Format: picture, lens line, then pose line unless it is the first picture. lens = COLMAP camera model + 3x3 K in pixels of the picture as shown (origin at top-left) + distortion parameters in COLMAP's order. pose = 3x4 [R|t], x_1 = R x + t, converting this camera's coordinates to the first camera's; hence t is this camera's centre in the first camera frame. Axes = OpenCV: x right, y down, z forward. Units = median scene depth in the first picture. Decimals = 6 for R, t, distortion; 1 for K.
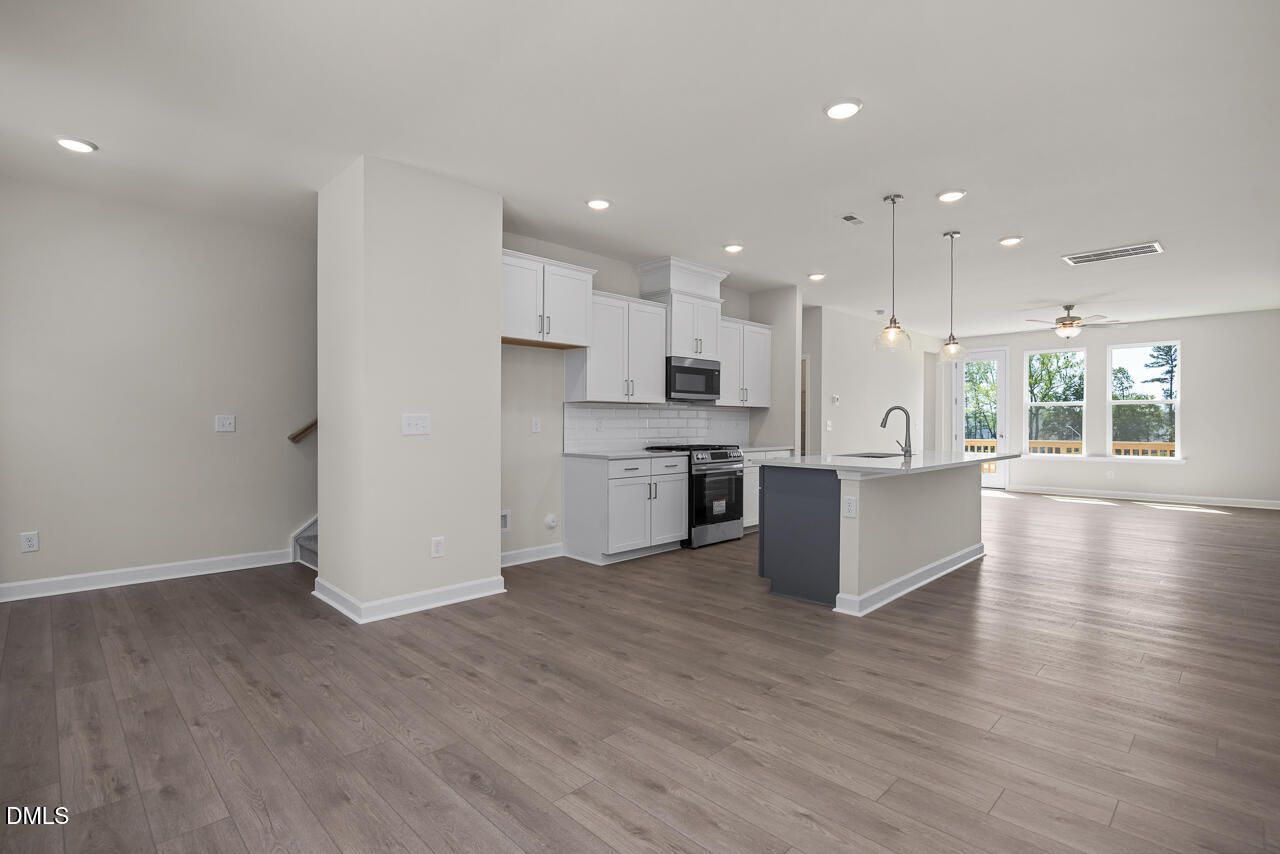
lens RADIAL K [[598.2, 0, 640.0], [0, 598.2, 427.0], [0, 0, 1]] dist [-0.000751, -0.000207]
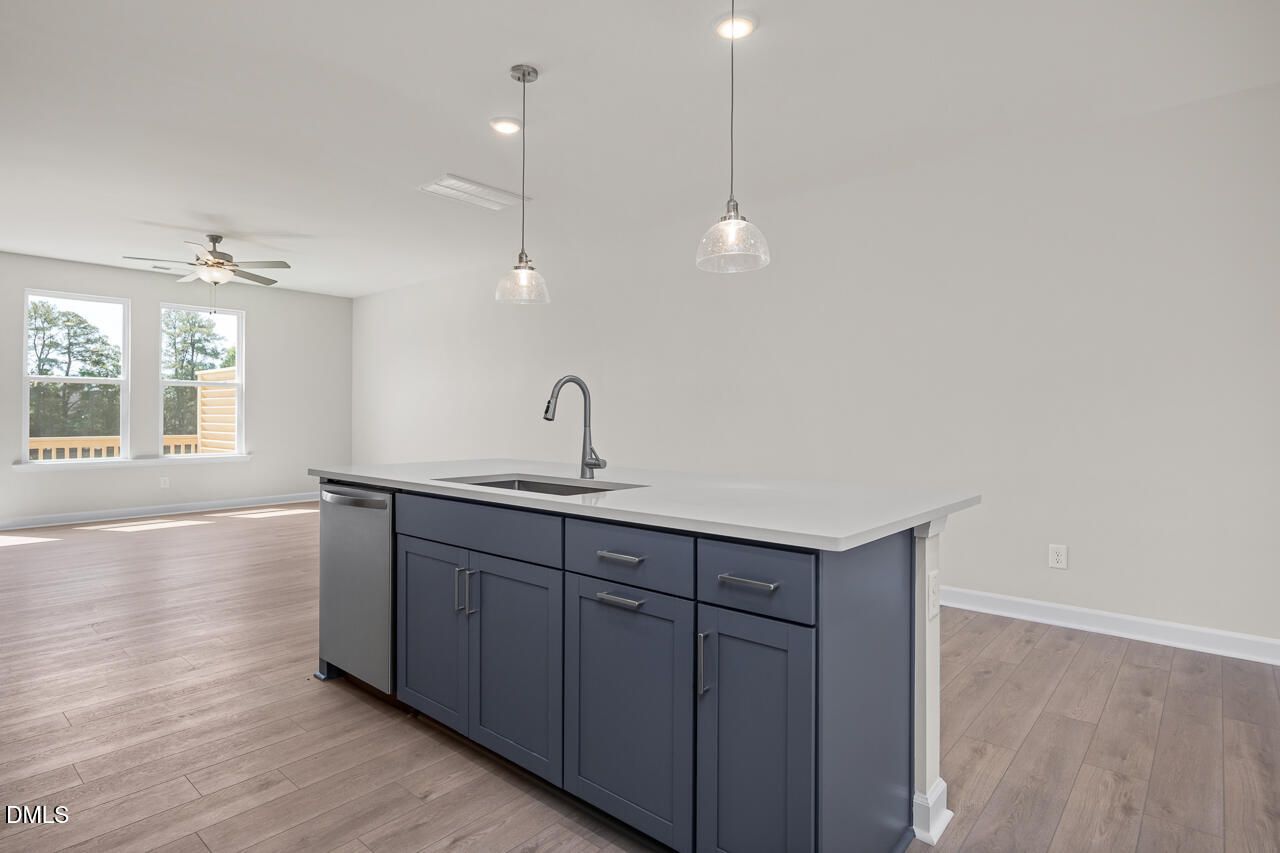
lens RADIAL K [[663.5, 0, 641.9], [0, 663.5, 423.7], [0, 0, 1]] dist [-0.000103, 0.000056]
pose [[-0.070595, -0.017036, 0.997360, -0.062557], [0.004223, 0.999840, 0.017378, -0.002707], [-0.997496, 0.005439, -0.070512, 0.574567]]
